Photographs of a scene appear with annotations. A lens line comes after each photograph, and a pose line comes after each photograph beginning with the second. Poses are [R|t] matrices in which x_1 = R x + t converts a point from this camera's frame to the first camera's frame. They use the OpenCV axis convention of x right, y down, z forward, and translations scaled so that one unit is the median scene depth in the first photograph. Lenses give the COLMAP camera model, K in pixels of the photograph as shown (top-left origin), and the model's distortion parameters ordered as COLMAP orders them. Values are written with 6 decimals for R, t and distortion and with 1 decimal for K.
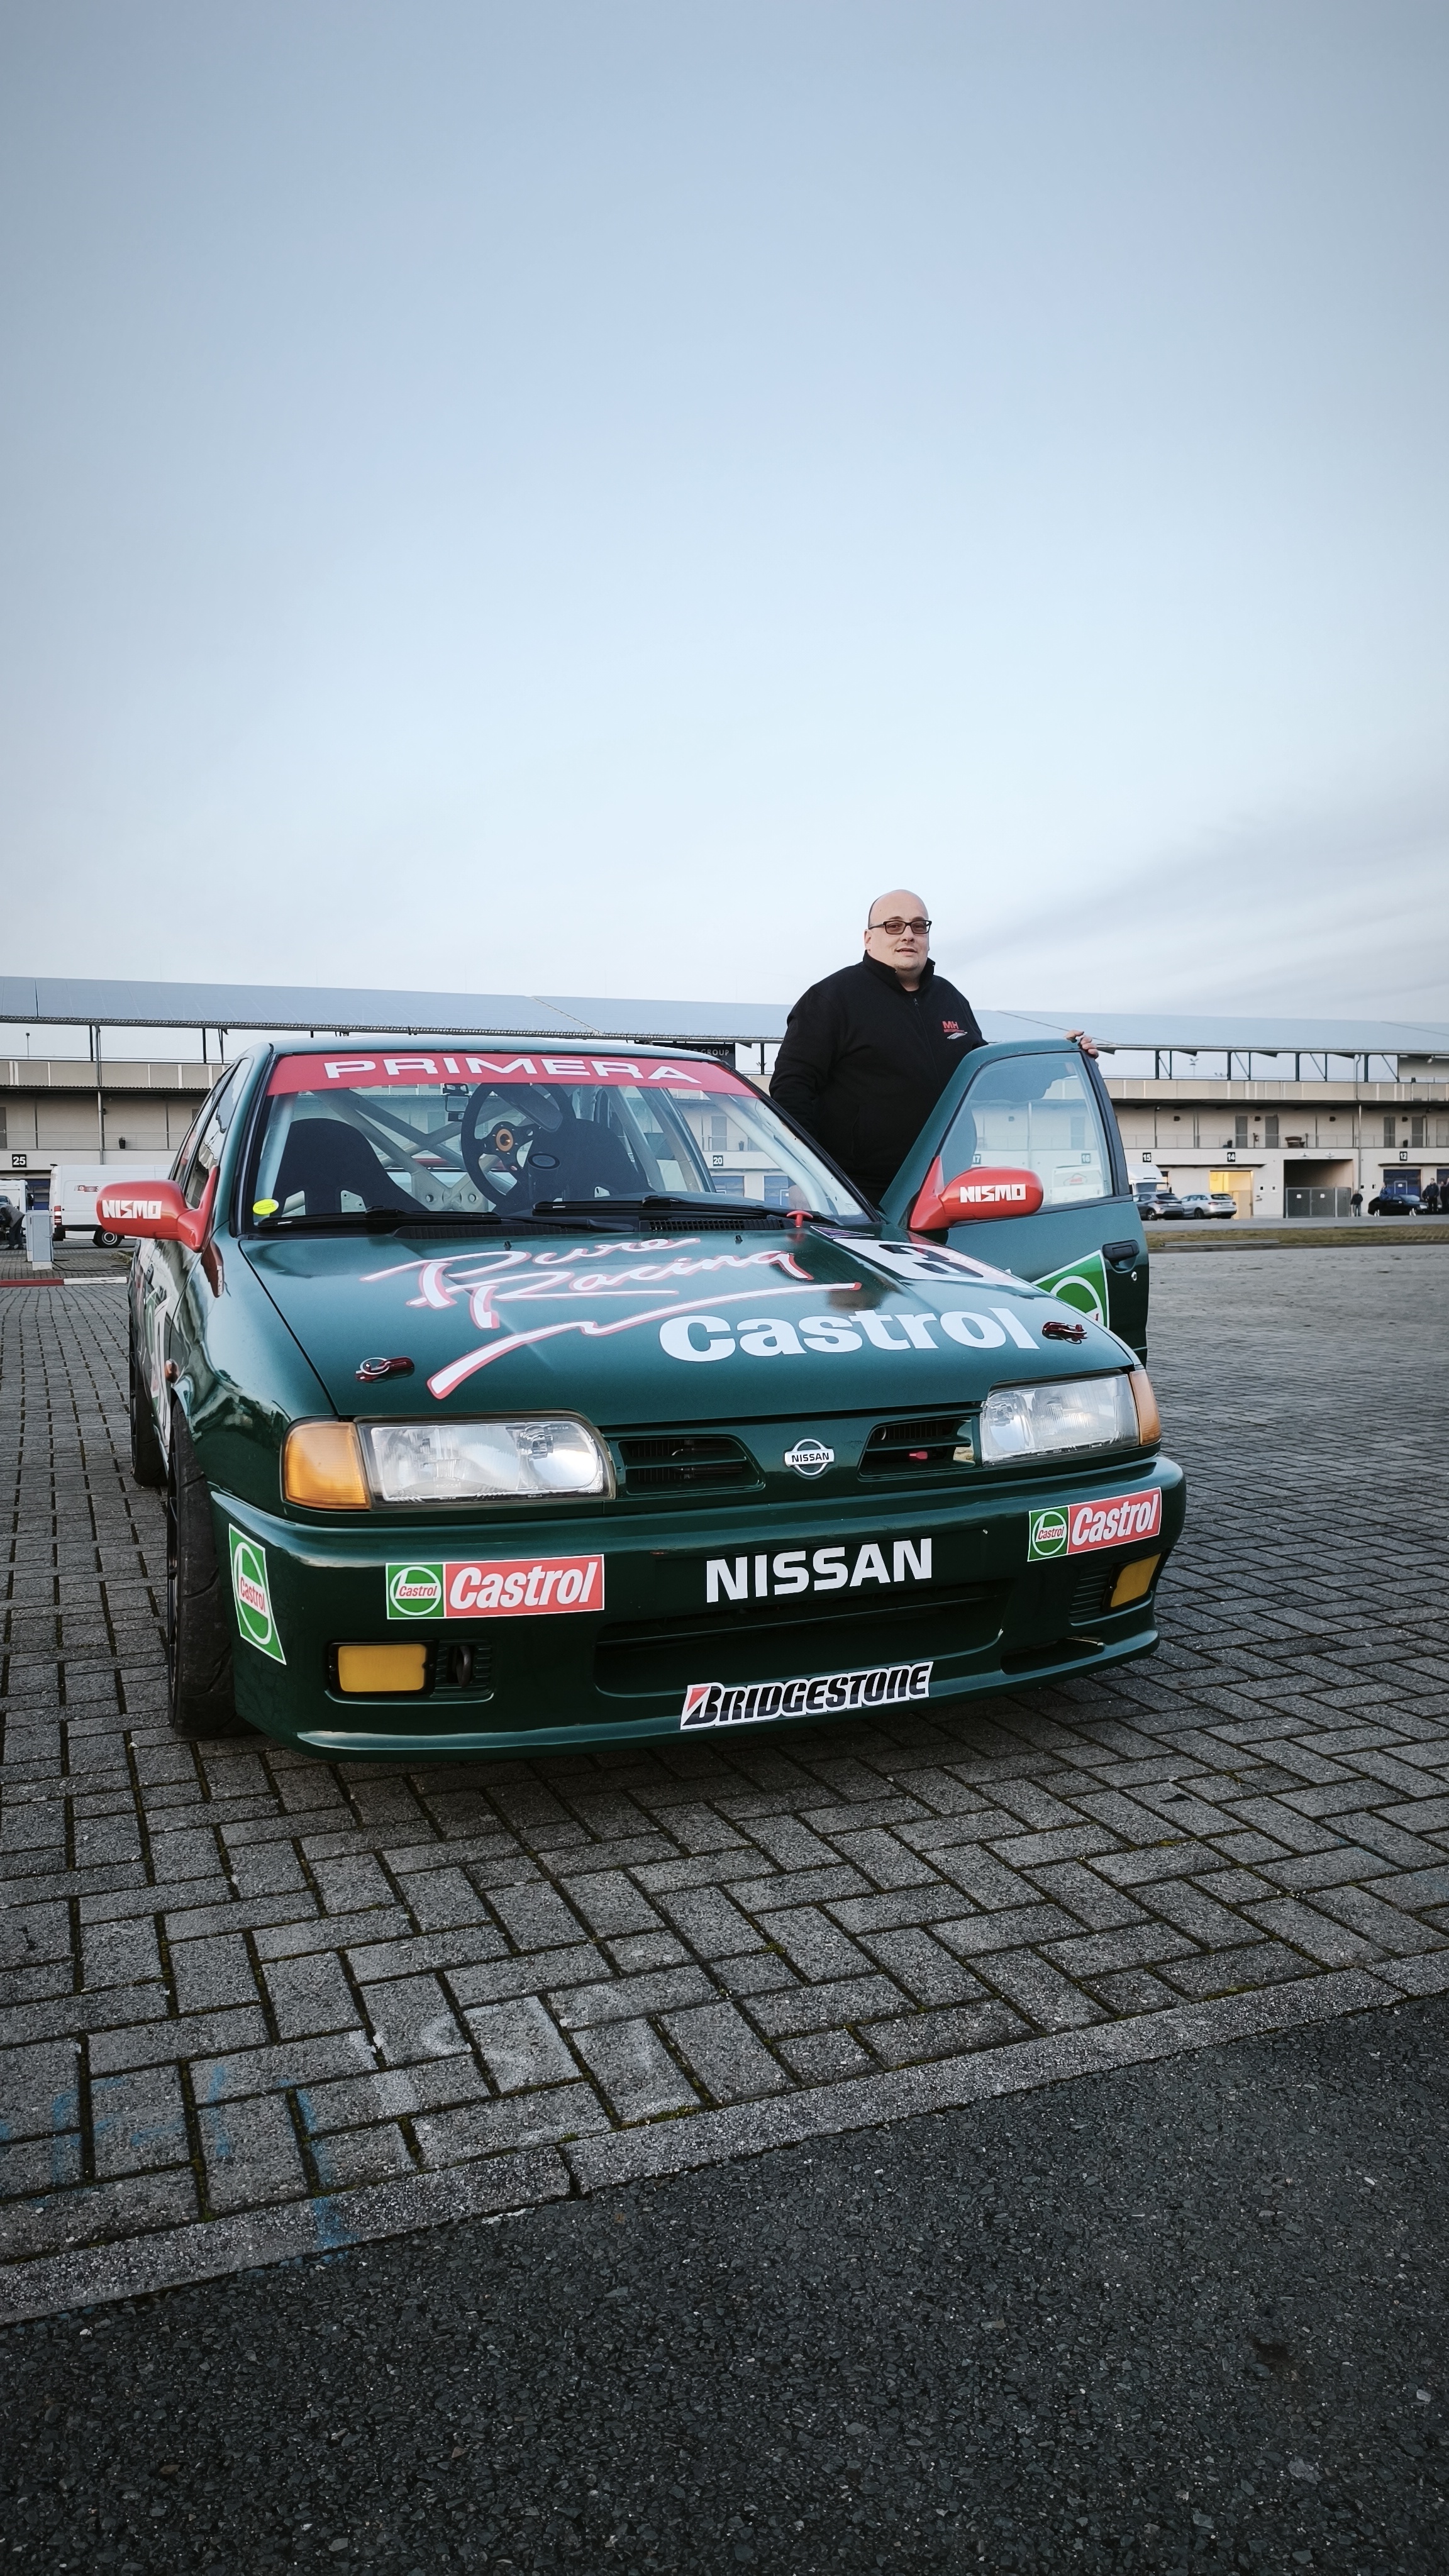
lens RADIAL K [[1719.3, 0, 724.5], [0, 1719.3, 1288.0], [0, 0, 1]] dist [0.027810, 0.000444]
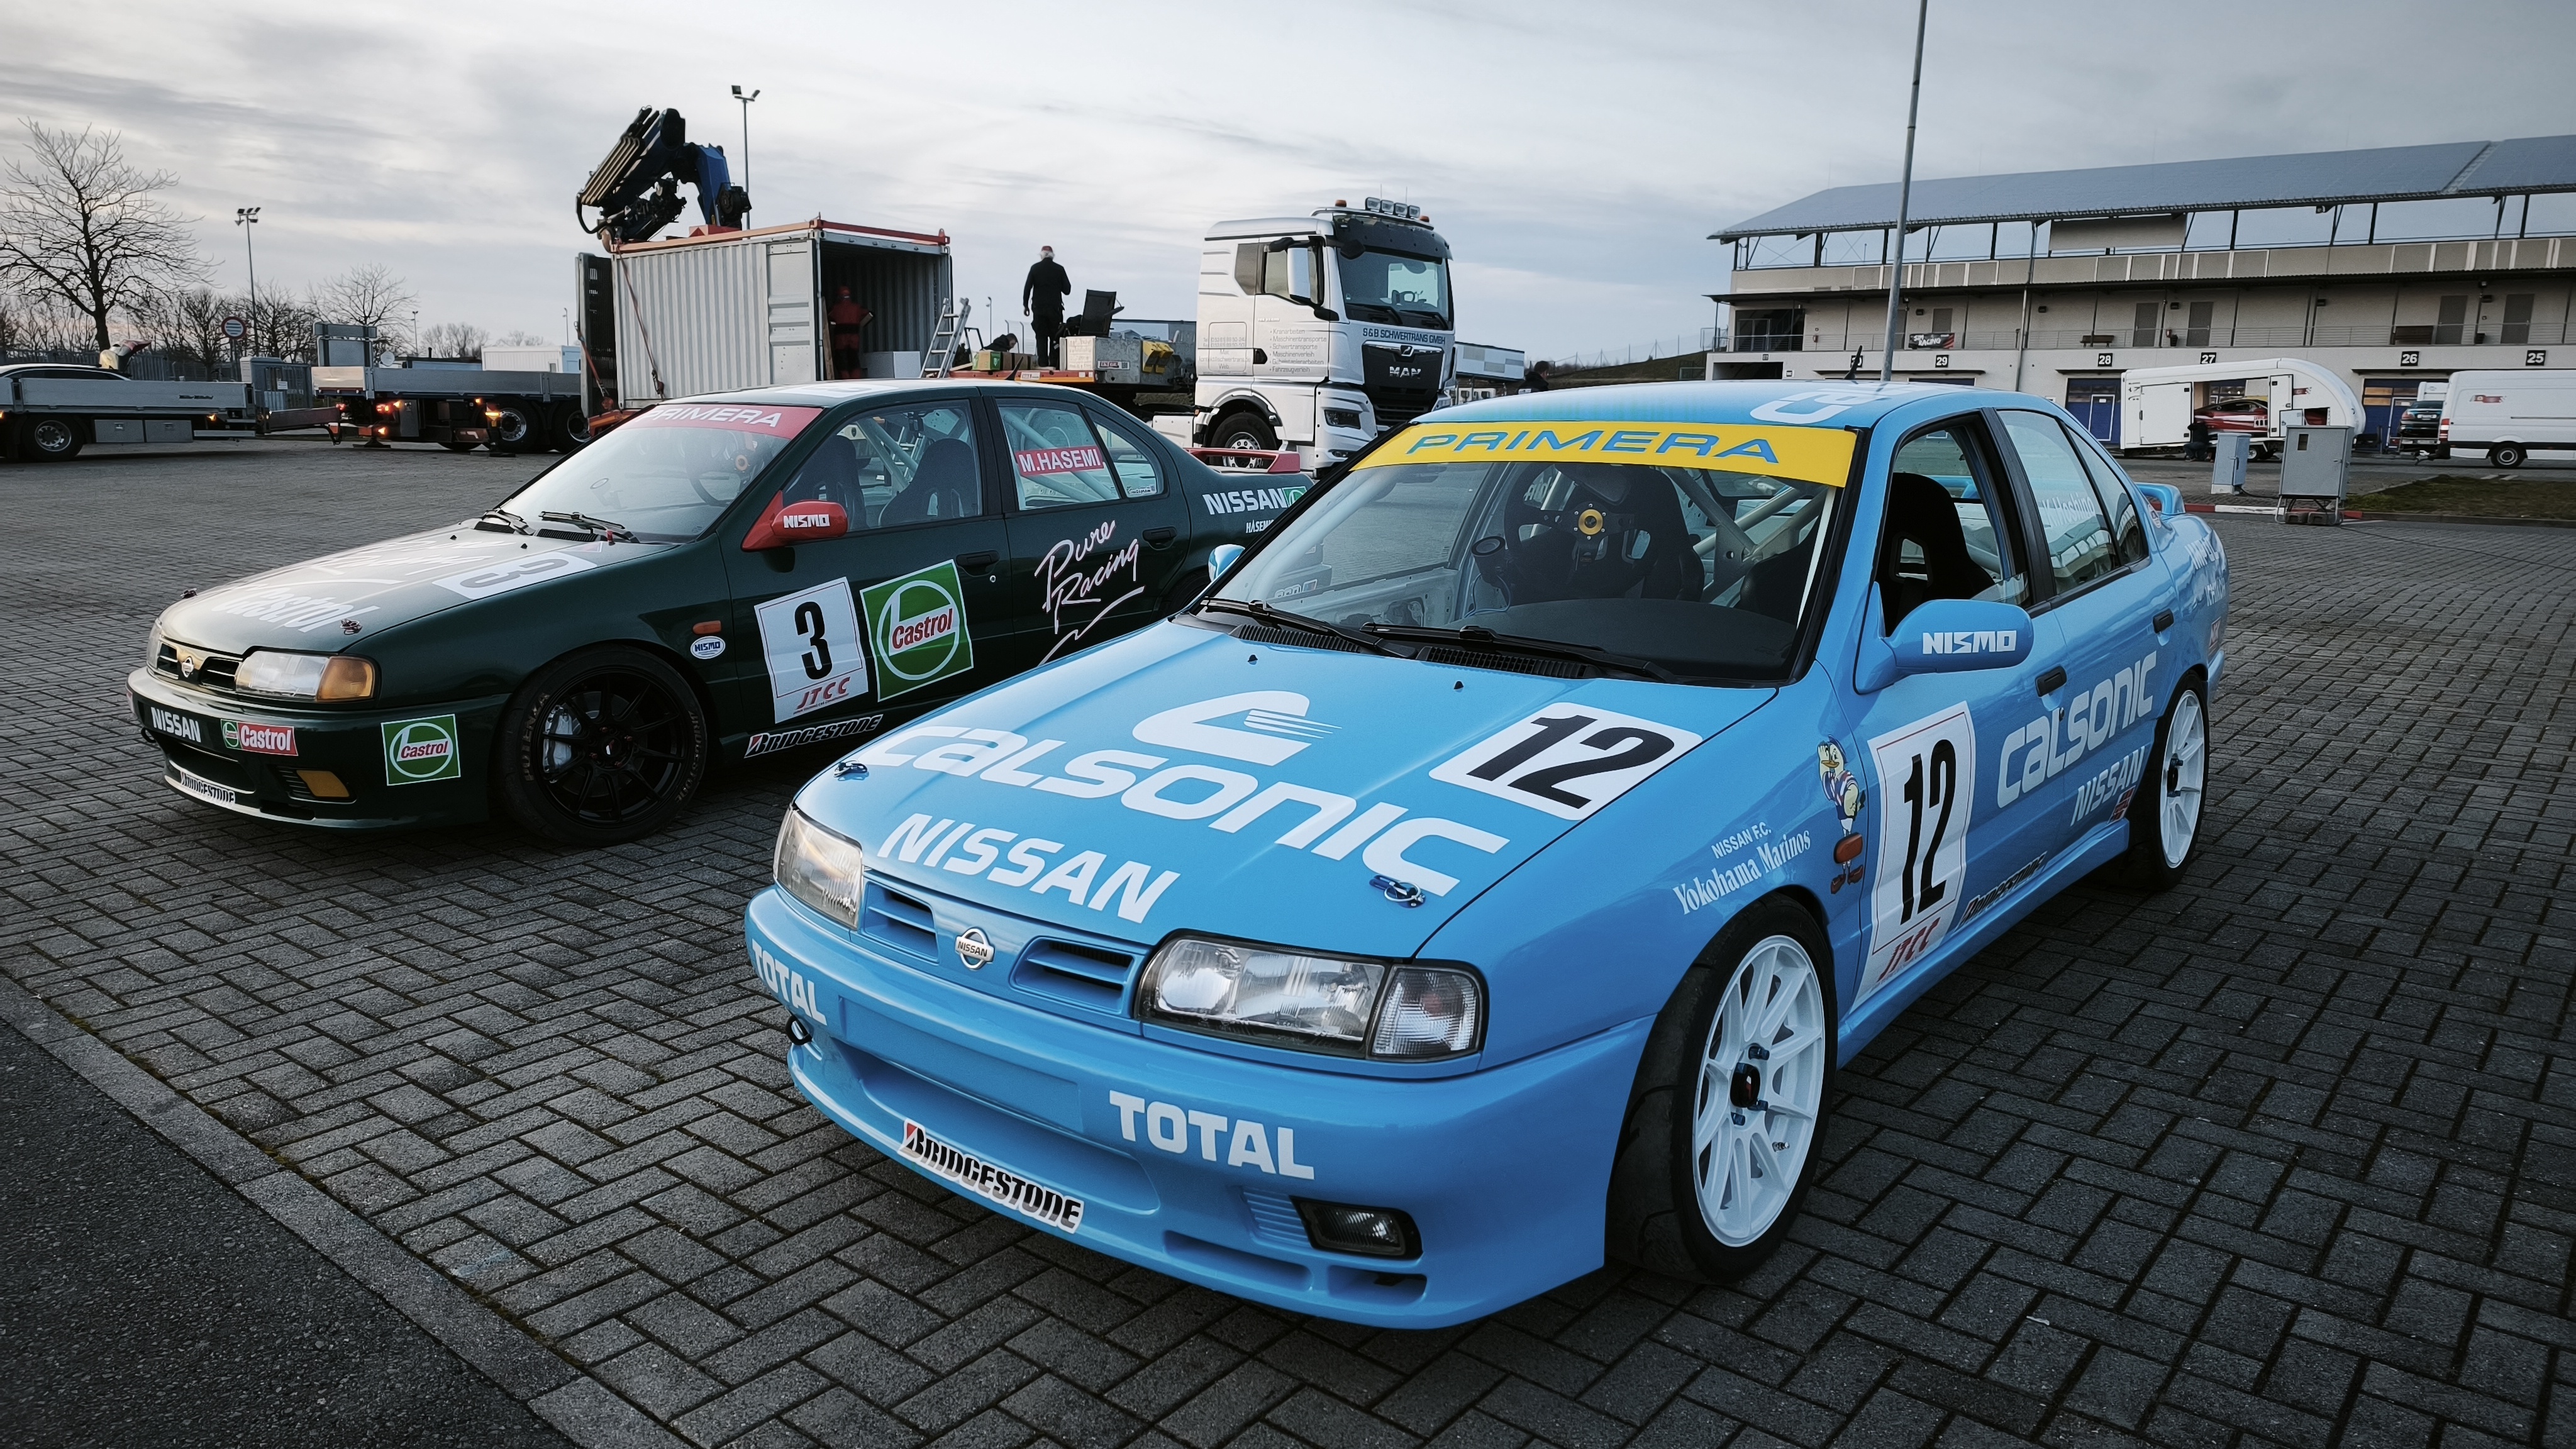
lens RADIAL K [[1718.4, 0, 1288.0], [0, 1718.4, 724.5], [0, 0, 1]] dist [0.049790, -0.057256]
pose [[0.482982, 0.177347, -0.857483, 2.336546], [-0.059611, 0.983662, 0.169867, -0.240784], [0.873599, -0.030927, 0.485663, 1.149804]]
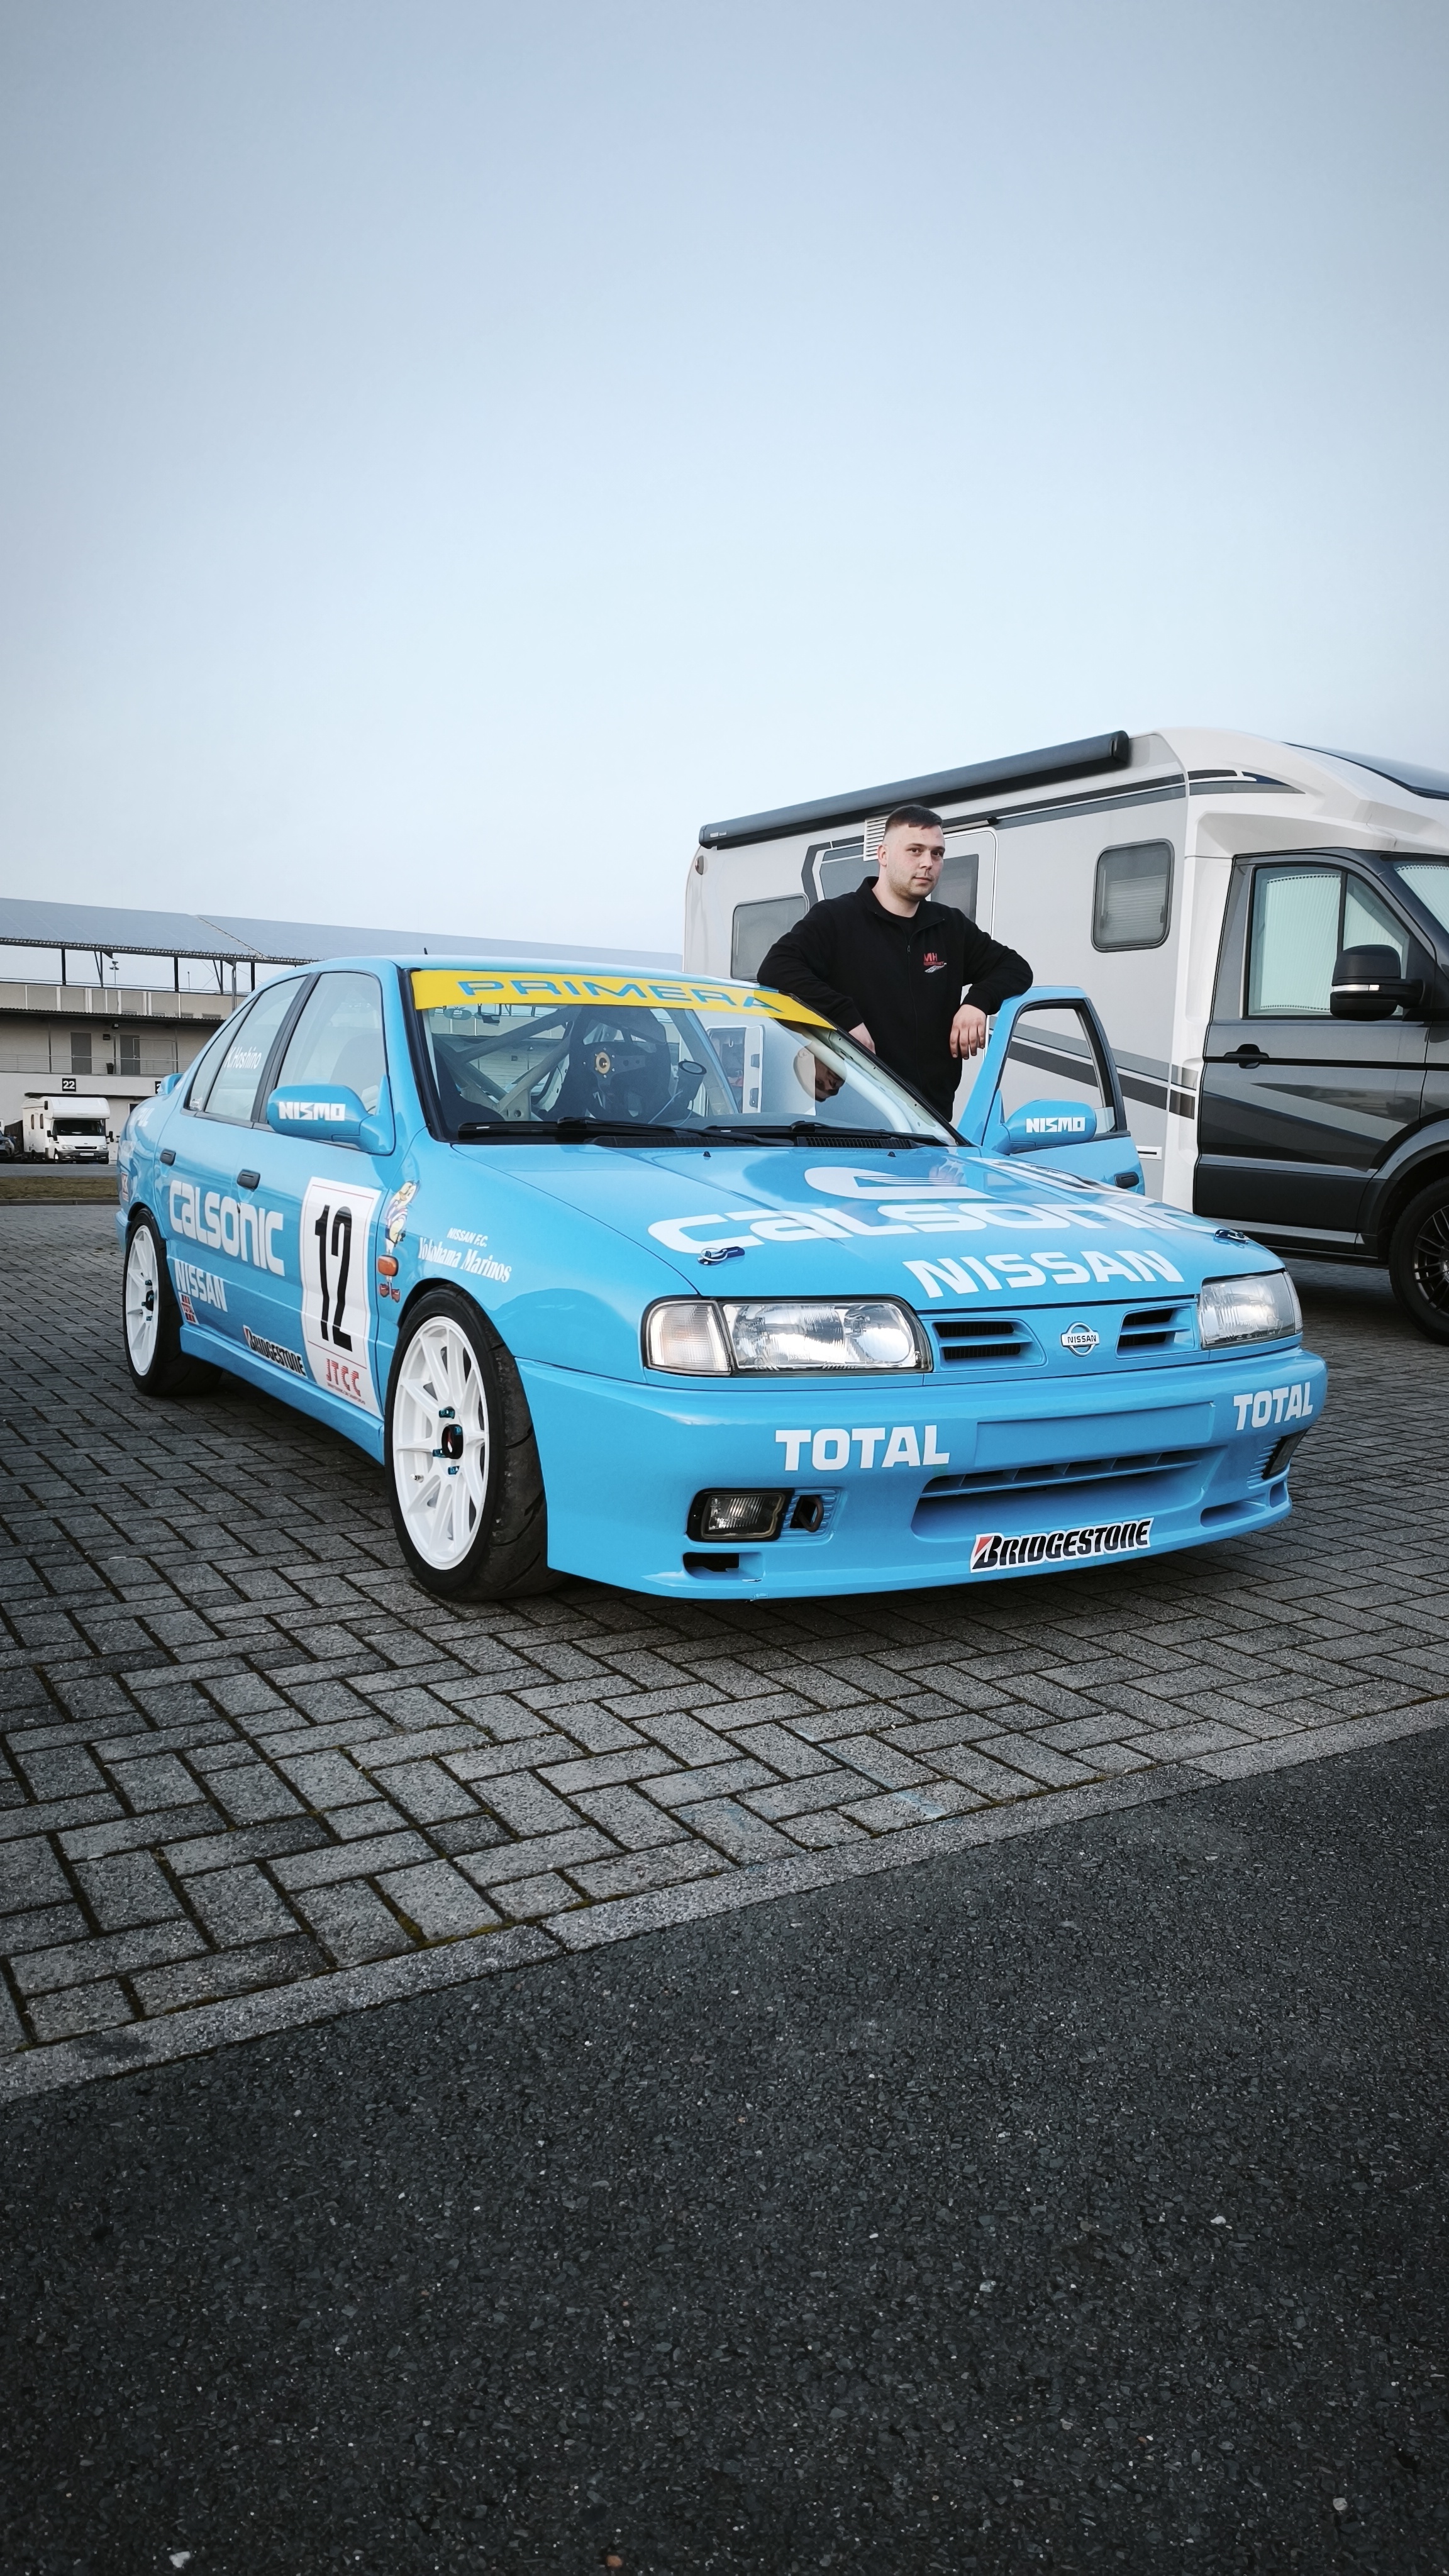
lens RADIAL K [[1718.4, 0, 724.5], [0, 1718.4, 1288.0], [0, 0, 1]] dist [0.049790, -0.057256]
pose [[0.985557, 0.009095, 0.169100, 0.992923], [-0.015047, 0.999310, 0.033950, -0.009307], [-0.168674, -0.036005, 0.985014, 0.357098]]
